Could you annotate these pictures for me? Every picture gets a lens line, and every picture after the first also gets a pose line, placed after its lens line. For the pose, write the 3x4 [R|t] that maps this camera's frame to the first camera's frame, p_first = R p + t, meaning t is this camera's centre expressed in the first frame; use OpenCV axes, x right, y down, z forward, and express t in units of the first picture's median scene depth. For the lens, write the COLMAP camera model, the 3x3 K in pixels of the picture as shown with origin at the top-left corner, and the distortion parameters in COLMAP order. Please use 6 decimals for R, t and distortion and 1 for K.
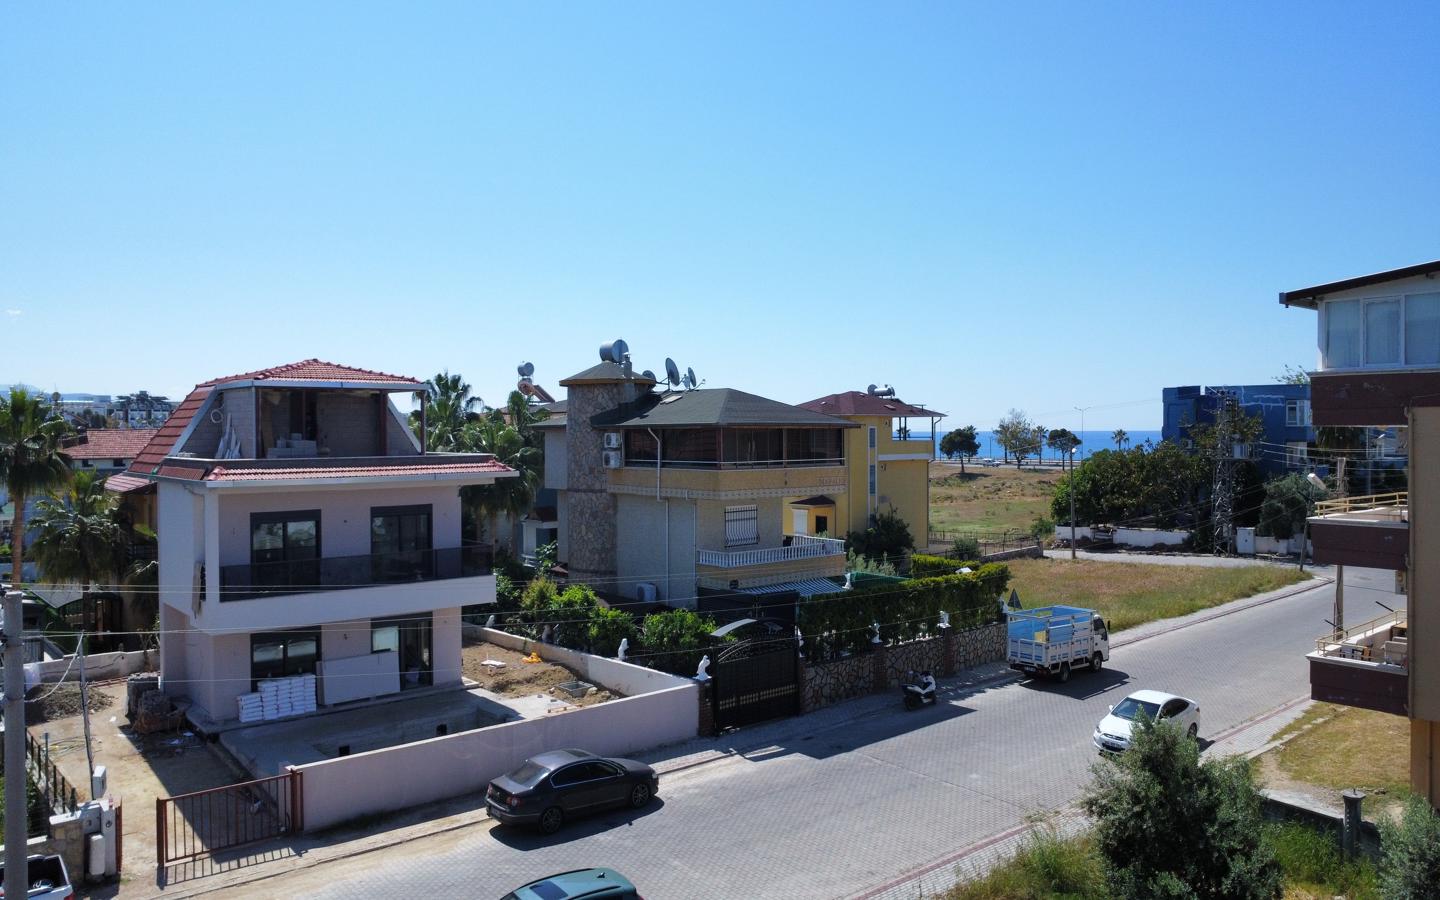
lens RADIAL K [[1045.6, 0, 720.0], [0, 1045.6, 450.0], [0, 0, 1]] dist [-0.016235, -0.026828]
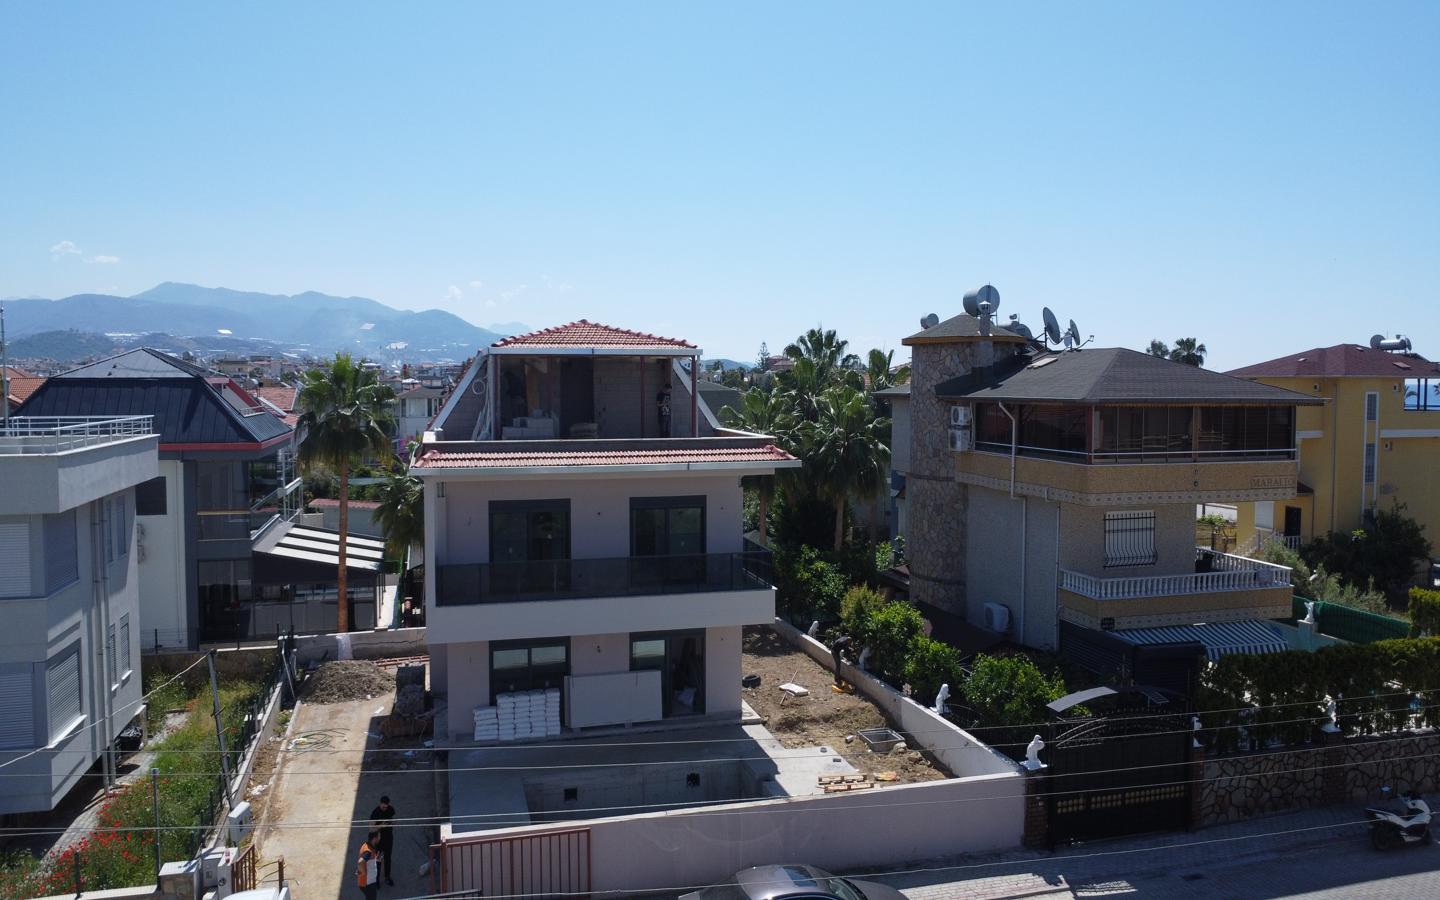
lens RADIAL K [[1046.4, 0, 713.5], [0, 1046.4, 443.8], [0, 0, 1]] dist [-0.026869, 0.002493]
pose [[0.902988, 0.031019, -0.428545, 0.069055], [-0.012852, 0.998894, 0.045220, -0.022595], [0.429474, -0.035325, 0.902388, 0.234427]]
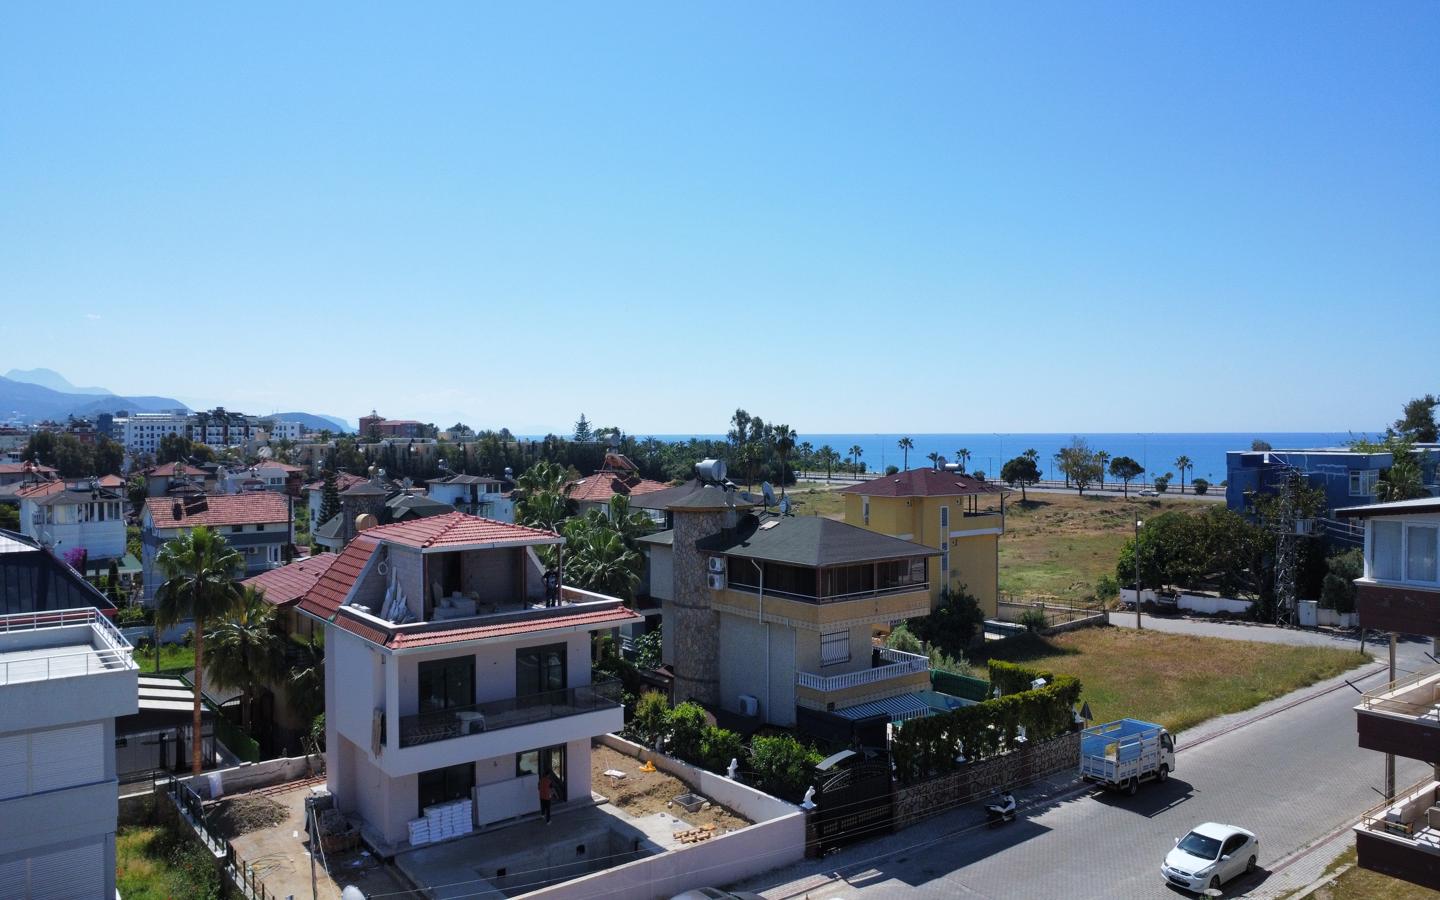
lens RADIAL K [[1045.6, 0, 720.0], [0, 1045.6, 450.0], [0, 0, 1]] dist [-0.016235, -0.026828]
pose [[0.998664, 0.000900, -0.051676, -0.045308], [-0.000990, 0.999998, -0.001719, -0.136297], [0.051674, 0.001768, 0.998662, -0.108178]]
